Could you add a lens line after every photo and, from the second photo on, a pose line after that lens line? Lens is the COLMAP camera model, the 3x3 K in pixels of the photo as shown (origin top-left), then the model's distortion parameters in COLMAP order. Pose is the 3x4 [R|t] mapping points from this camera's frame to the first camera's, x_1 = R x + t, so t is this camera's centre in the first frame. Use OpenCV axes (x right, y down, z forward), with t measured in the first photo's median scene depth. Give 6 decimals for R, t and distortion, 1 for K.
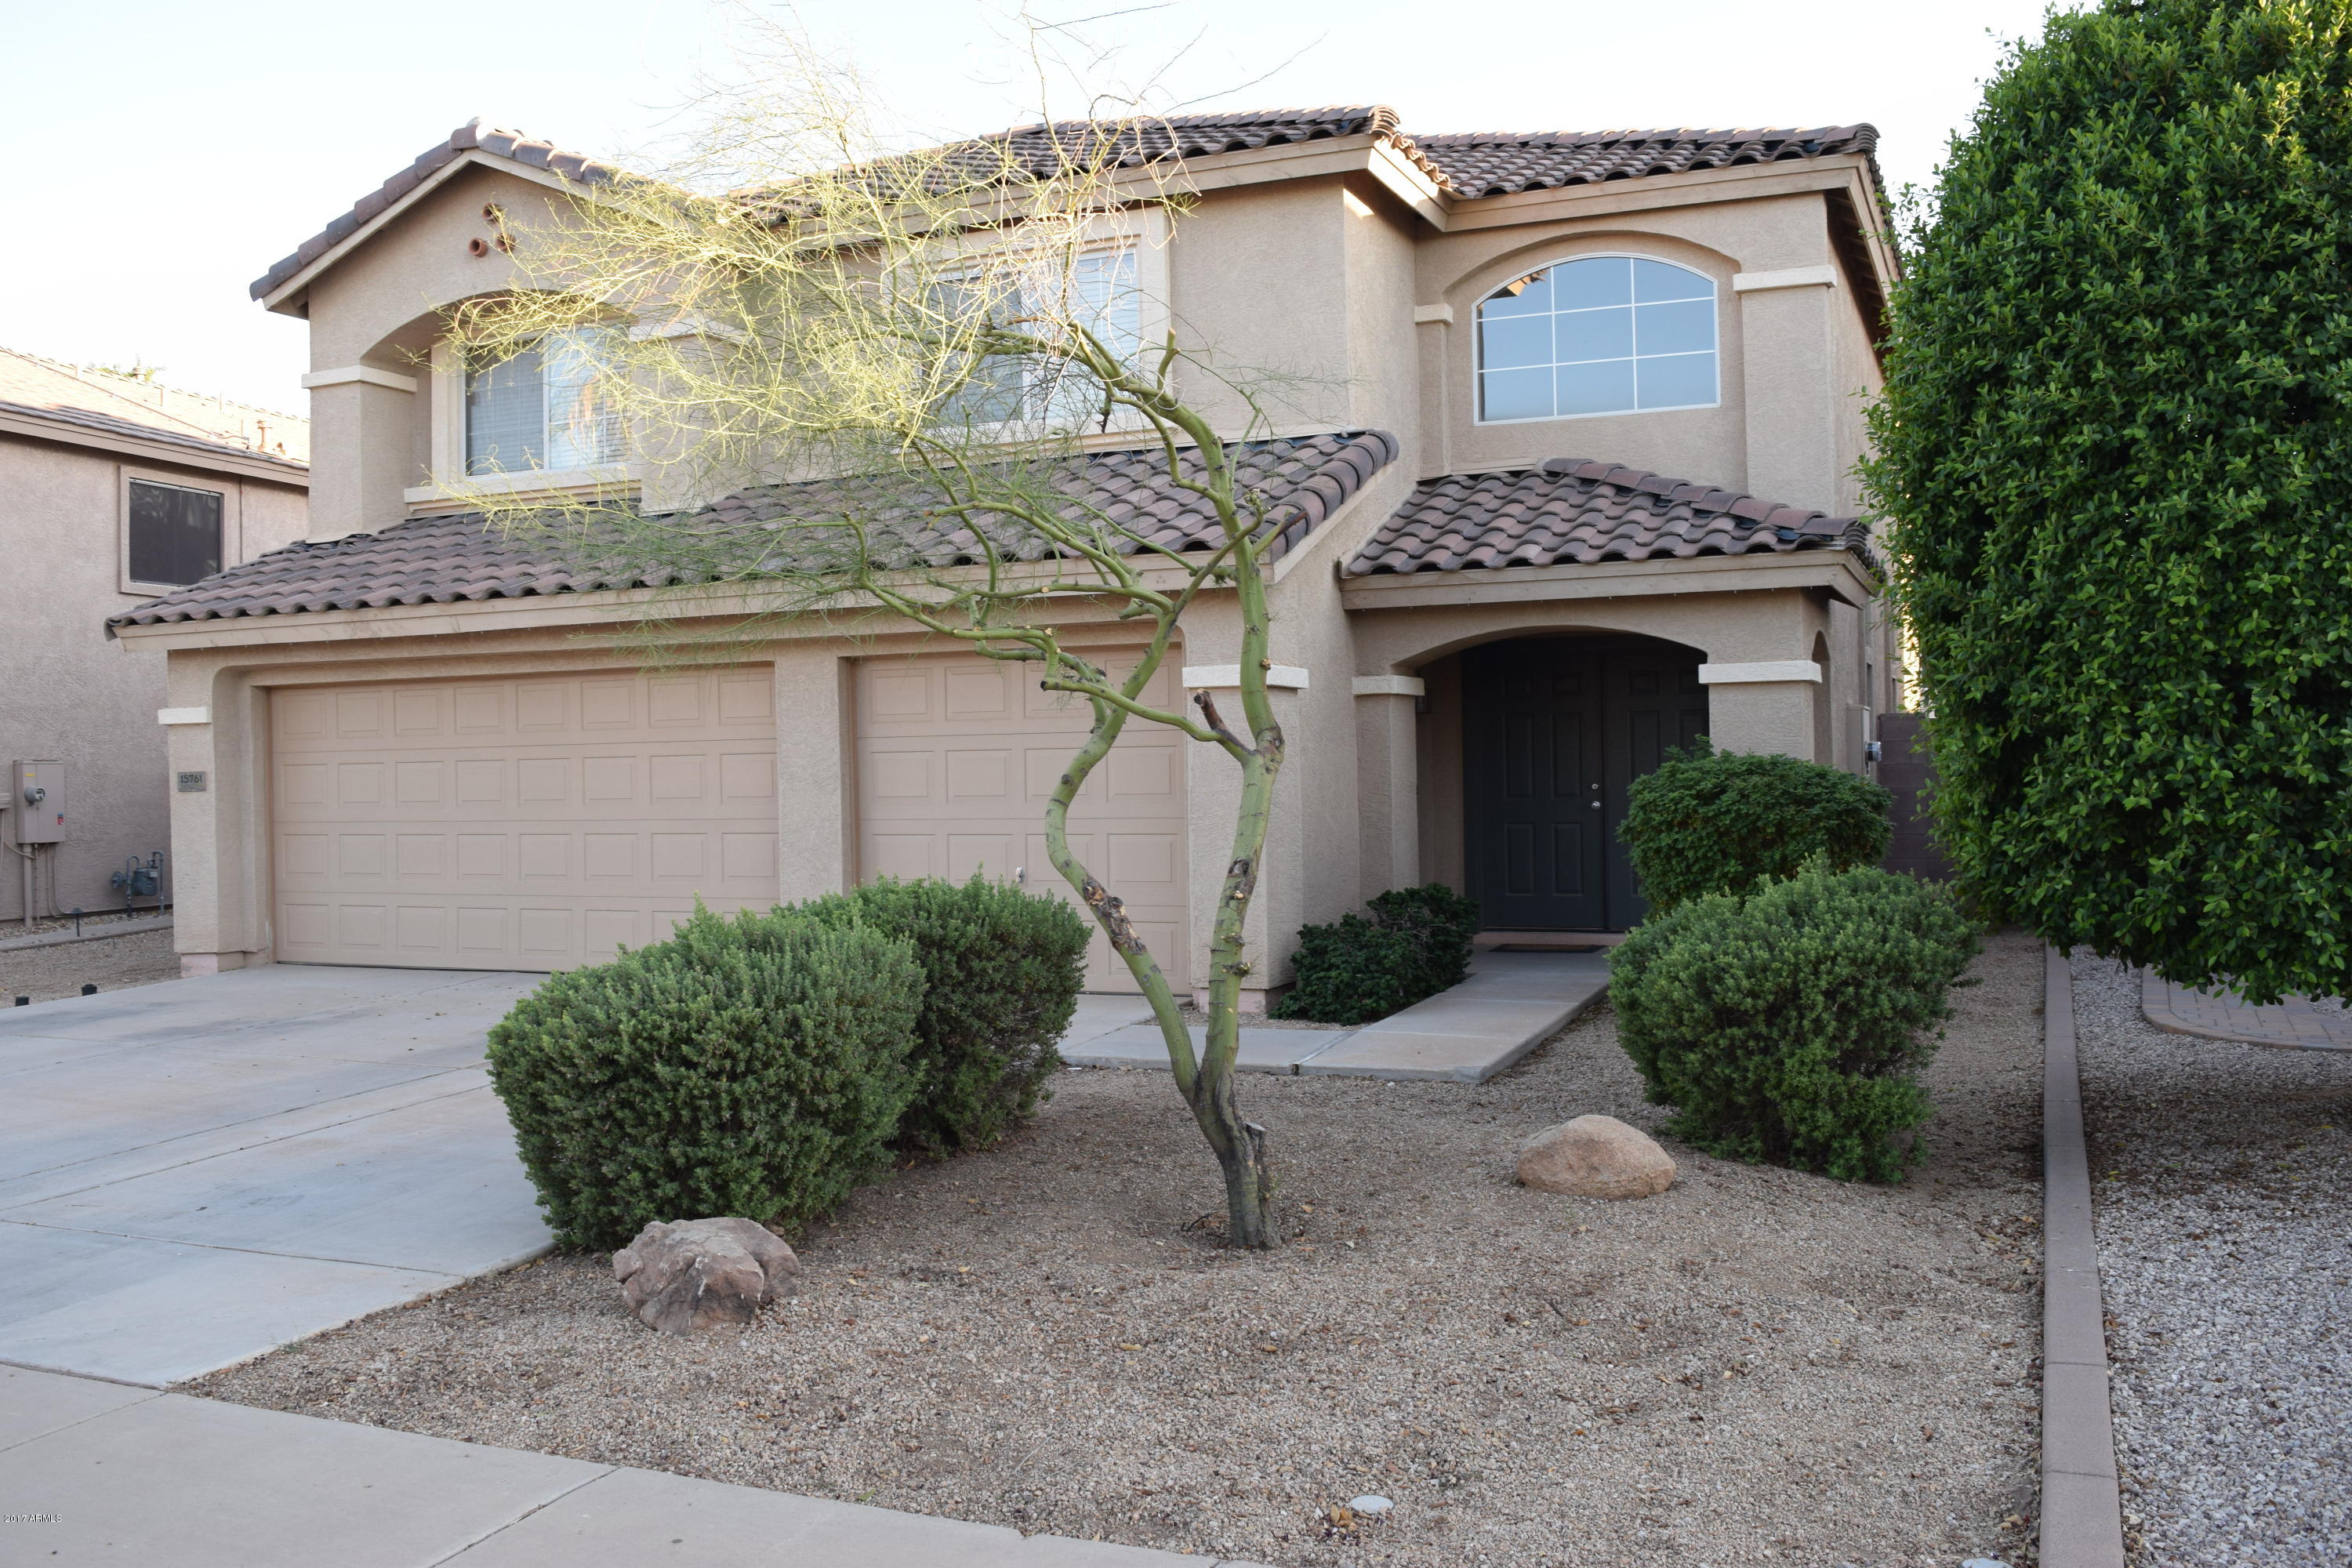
lens RADIAL K [[2026.9, 0, 1175.9], [0, 2026.9, 781.6], [0, 0, 1]] dist [-0.079447, -0.002959]
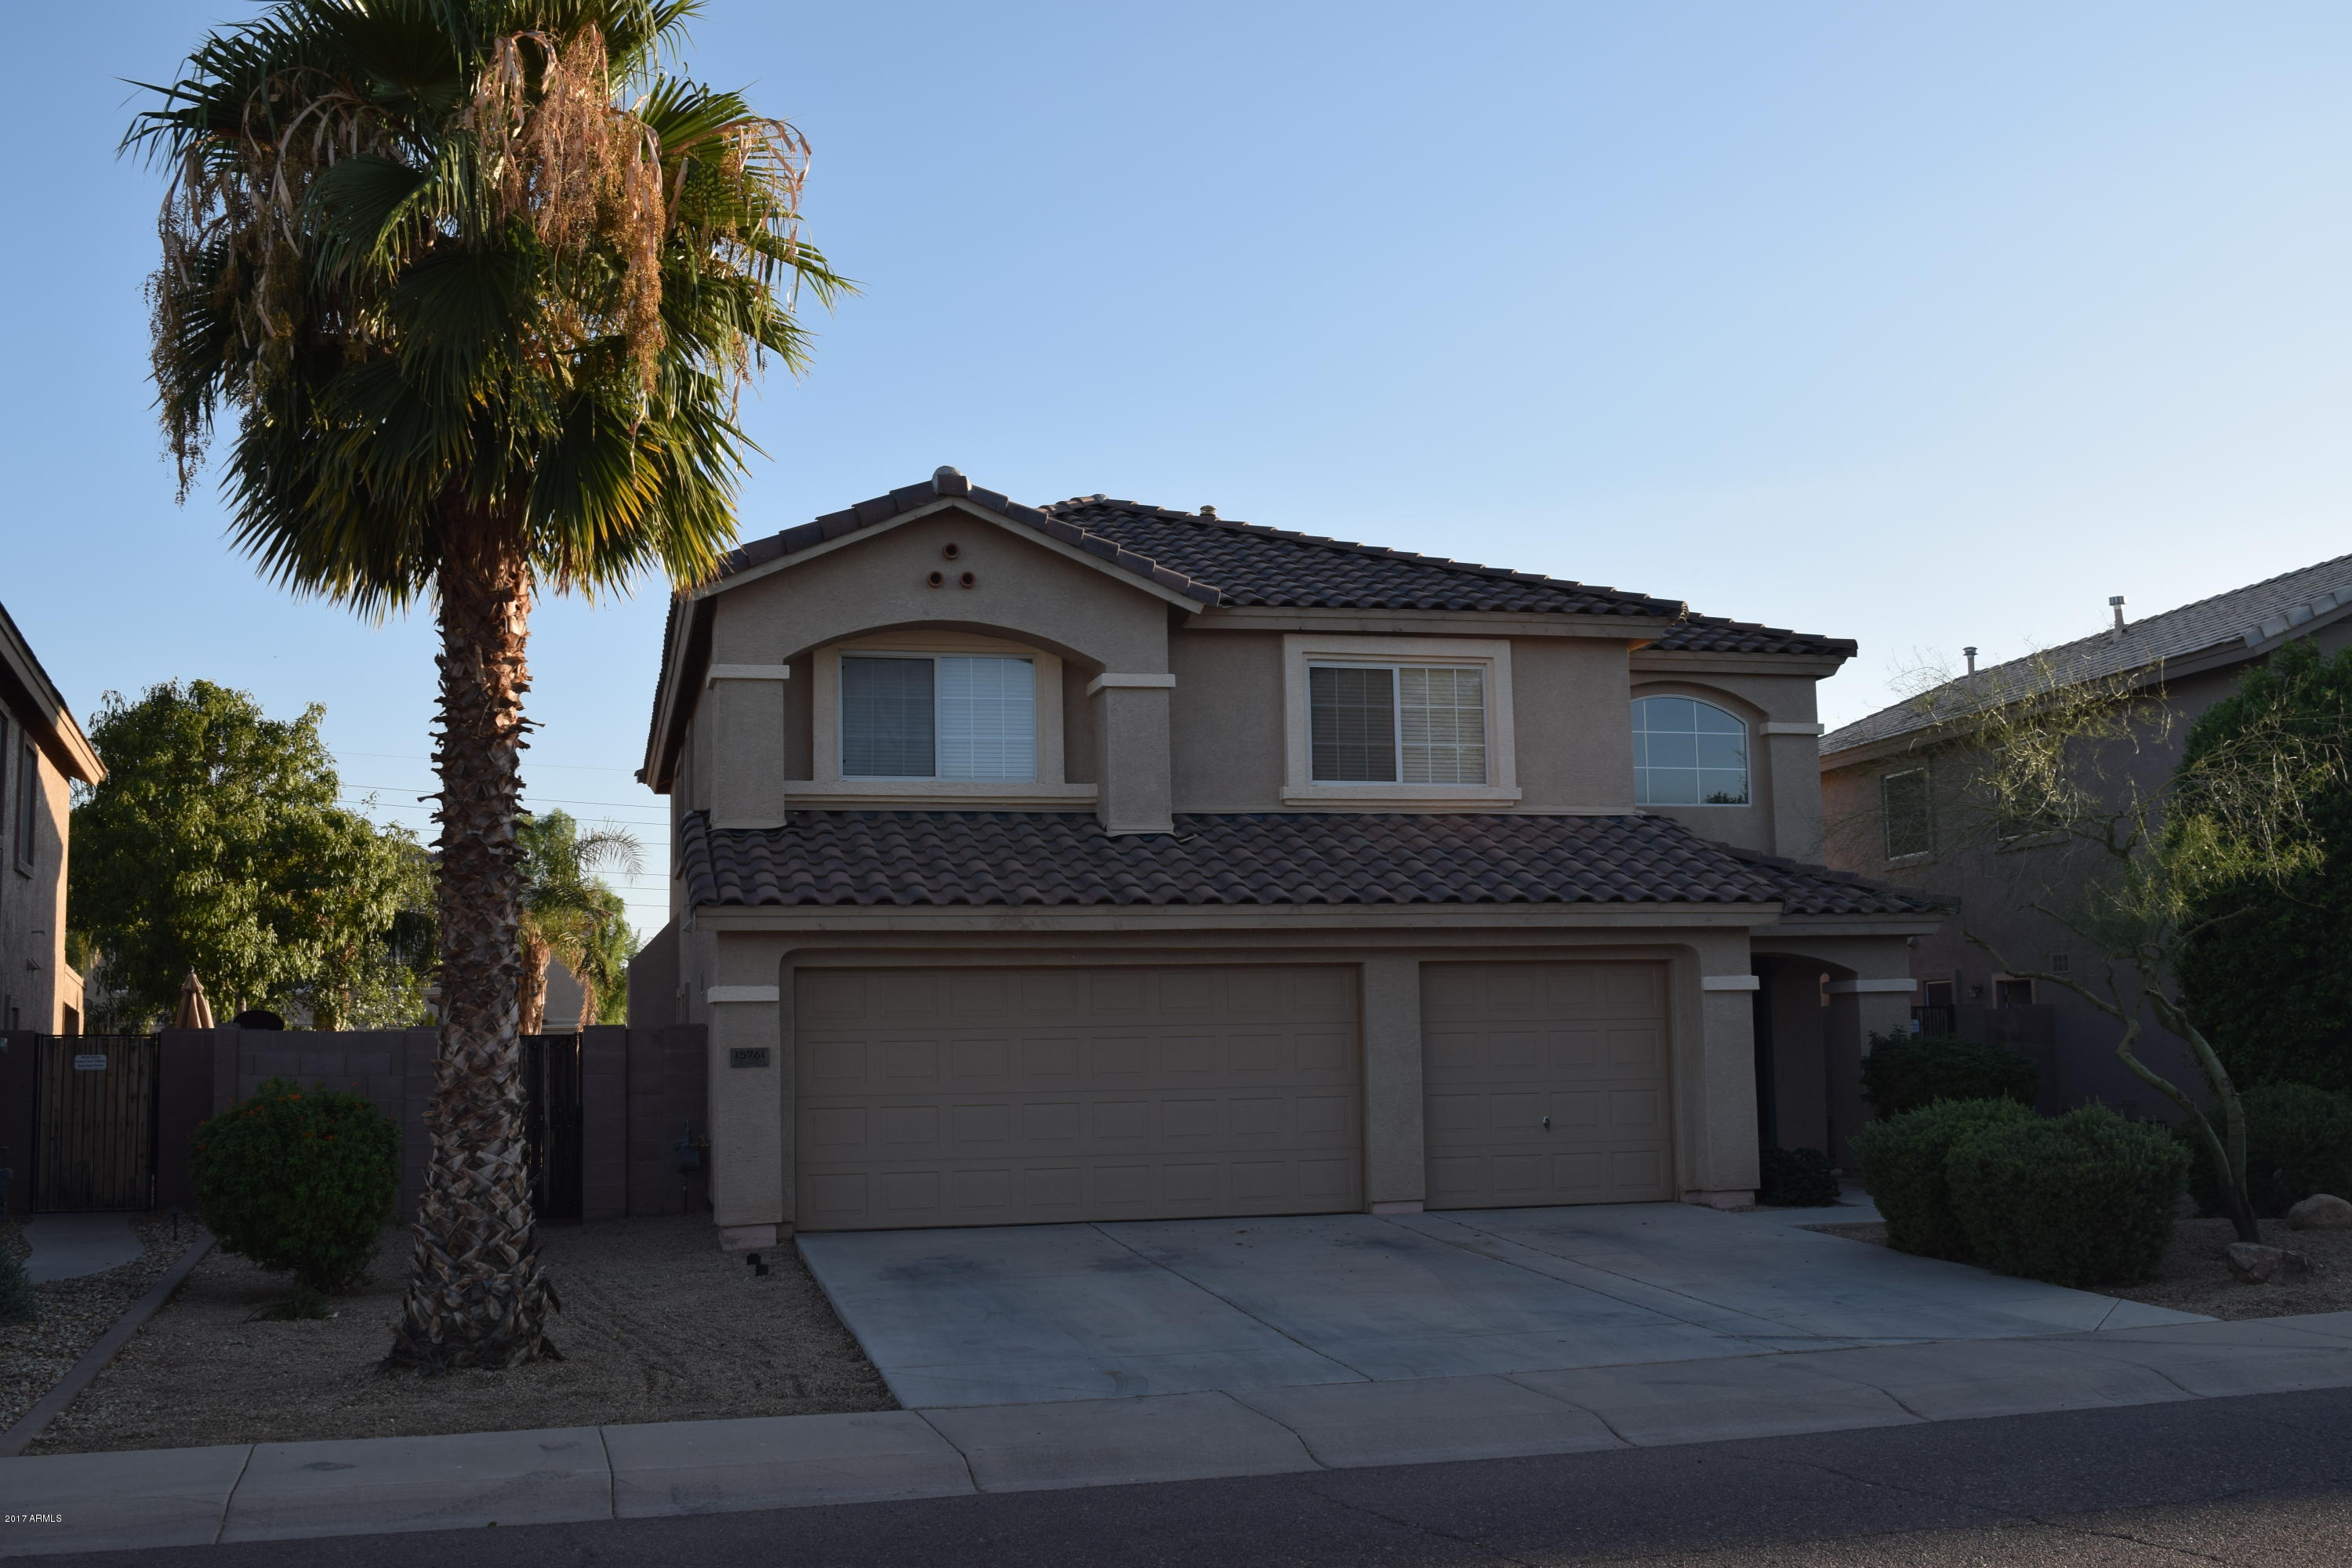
lens RADIAL K [[2486.3, 0, 1176.5], [0, 2486.3, 786.7], [0, 0, 1]] dist [-0.030563, 0.000000]
pose [[0.775756, 0.068899, 0.627260, -1.152396], [0.007750, 0.992906, -0.118646, 0.015106], [-0.630985, 0.096902, 0.769720, -0.154346]]
